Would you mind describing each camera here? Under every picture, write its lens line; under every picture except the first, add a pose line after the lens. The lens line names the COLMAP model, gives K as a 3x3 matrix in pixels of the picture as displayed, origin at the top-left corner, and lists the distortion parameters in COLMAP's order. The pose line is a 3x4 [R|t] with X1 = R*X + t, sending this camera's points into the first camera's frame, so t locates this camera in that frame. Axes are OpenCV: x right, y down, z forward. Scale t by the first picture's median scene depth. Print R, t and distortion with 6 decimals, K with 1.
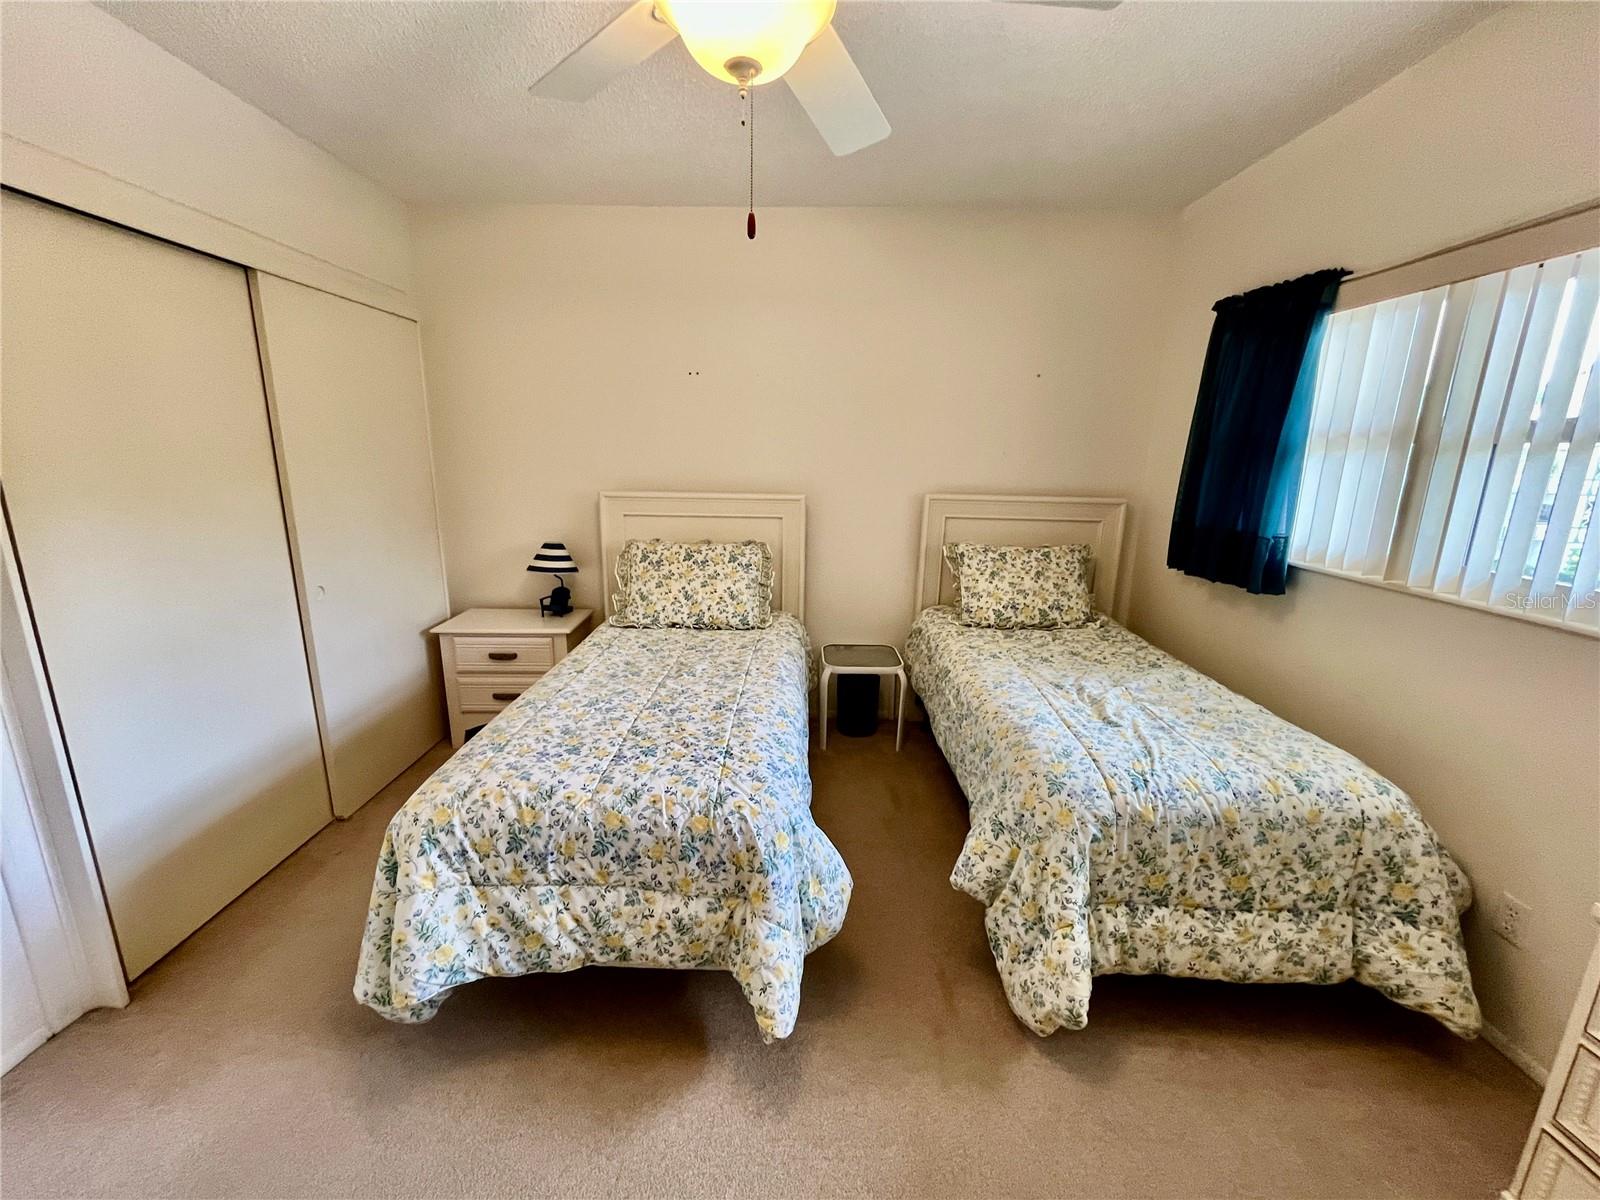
lens RADIAL K [[647.5, 0, 800.9], [0, 647.5, 600.1], [0, 0, 1]] dist [-0.003904, -0.000735]
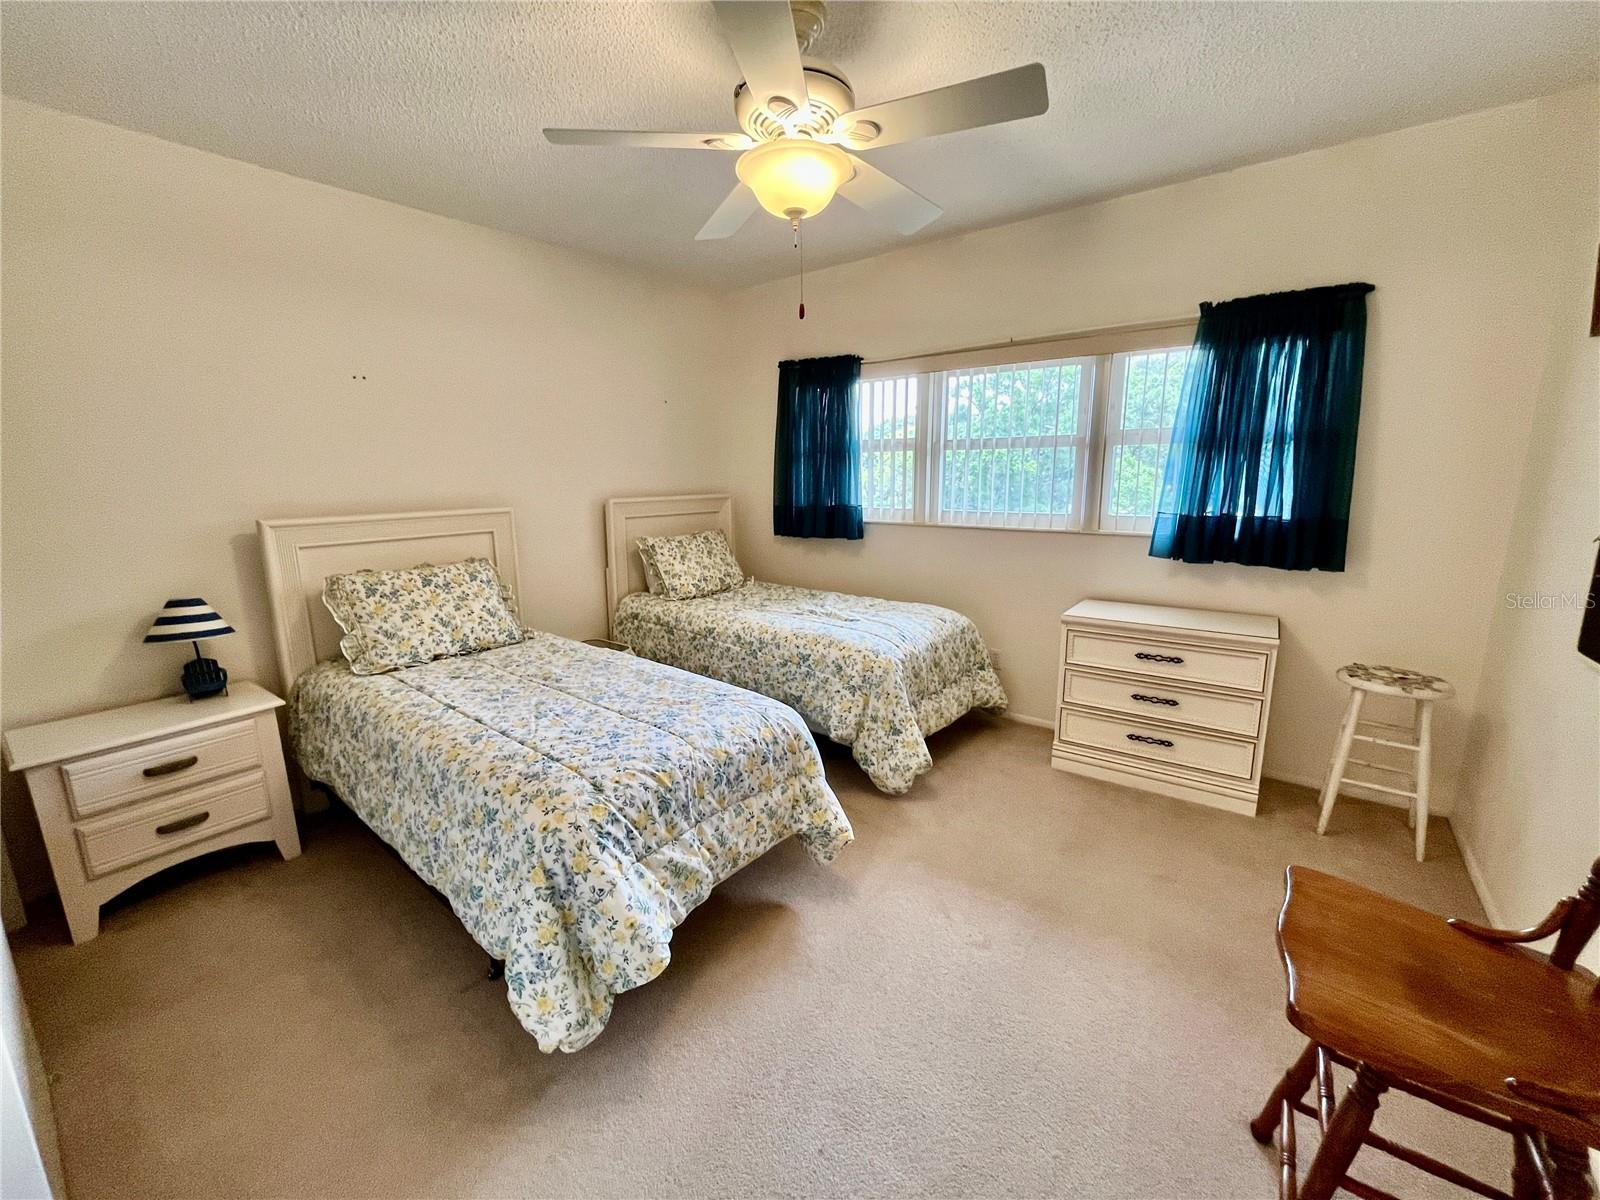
lens RADIAL K [[647.5, 0, 800.2], [0, 647.5, 600.4], [0, 0, 1]] dist [-0.003904, -0.000735]
pose [[0.612012, -0.180640, 0.769942, -0.818634], [0.198679, 0.977460, 0.071400, -0.003865], [-0.765486, 0.109273, 0.634106, 0.049289]]
